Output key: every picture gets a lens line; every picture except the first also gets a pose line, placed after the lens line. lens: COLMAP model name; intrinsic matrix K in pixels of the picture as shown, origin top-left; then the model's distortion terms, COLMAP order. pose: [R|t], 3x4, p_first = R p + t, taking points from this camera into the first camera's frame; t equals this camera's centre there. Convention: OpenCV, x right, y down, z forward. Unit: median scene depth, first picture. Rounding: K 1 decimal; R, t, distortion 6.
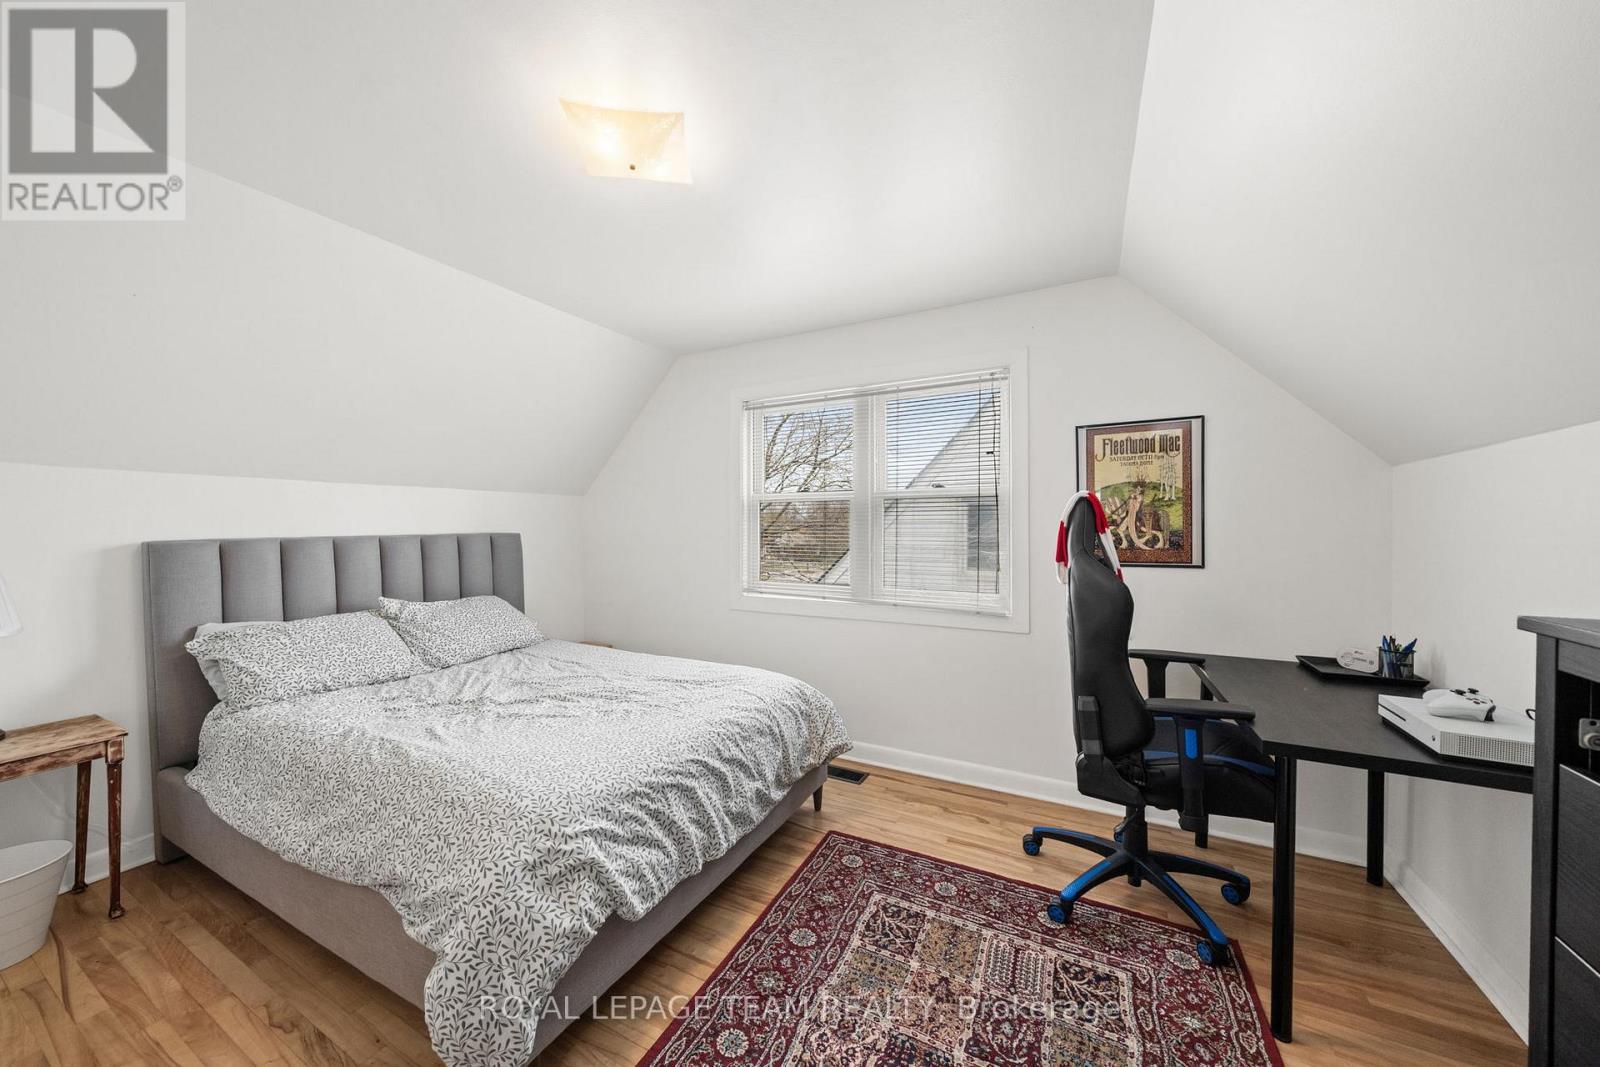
lens RADIAL K [[546.5, 0, 803.0], [0, 546.5, 531.8], [0, 0, 1]] dist [-0.005916, 0.000199]
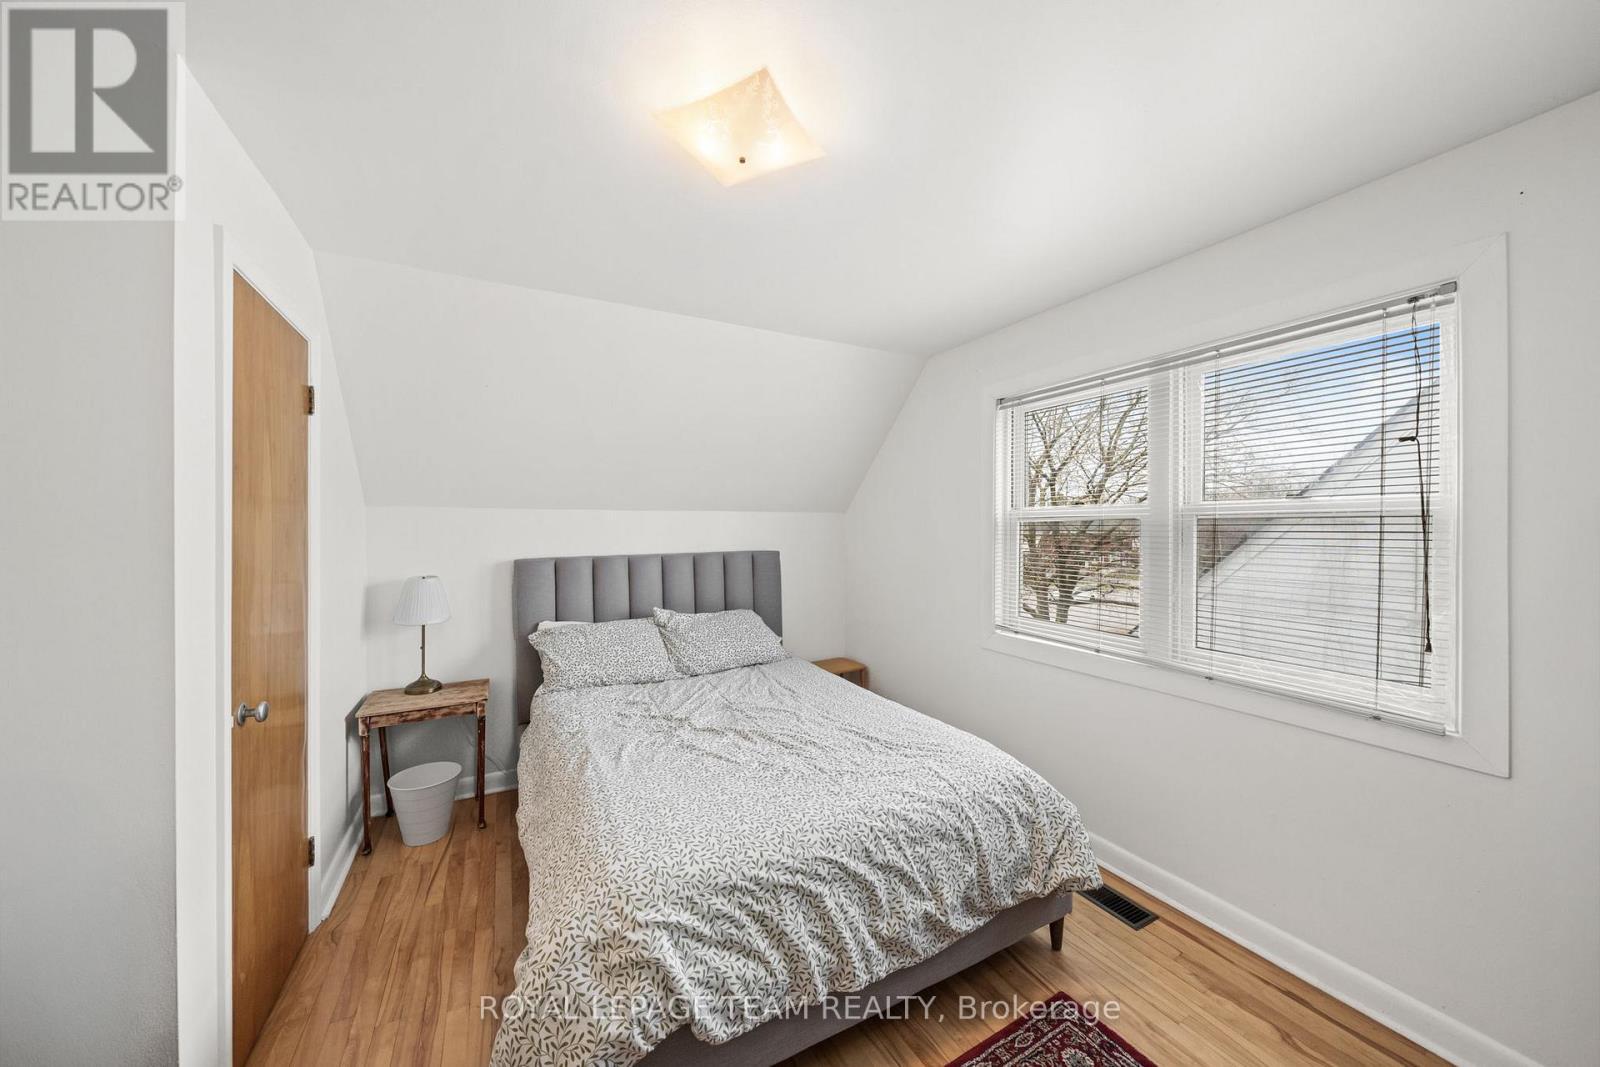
lens RADIAL K [[546.5, 0, 800.3], [0, 546.5, 532.0], [0, 0, 1]] dist [-0.005916, 0.000199]
pose [[0.829302, 0.006809, -0.558758, 0.180419], [-0.008961, 0.999959, -0.001113, -0.056380], [0.558728, 0.005930, 0.829330, 0.244417]]
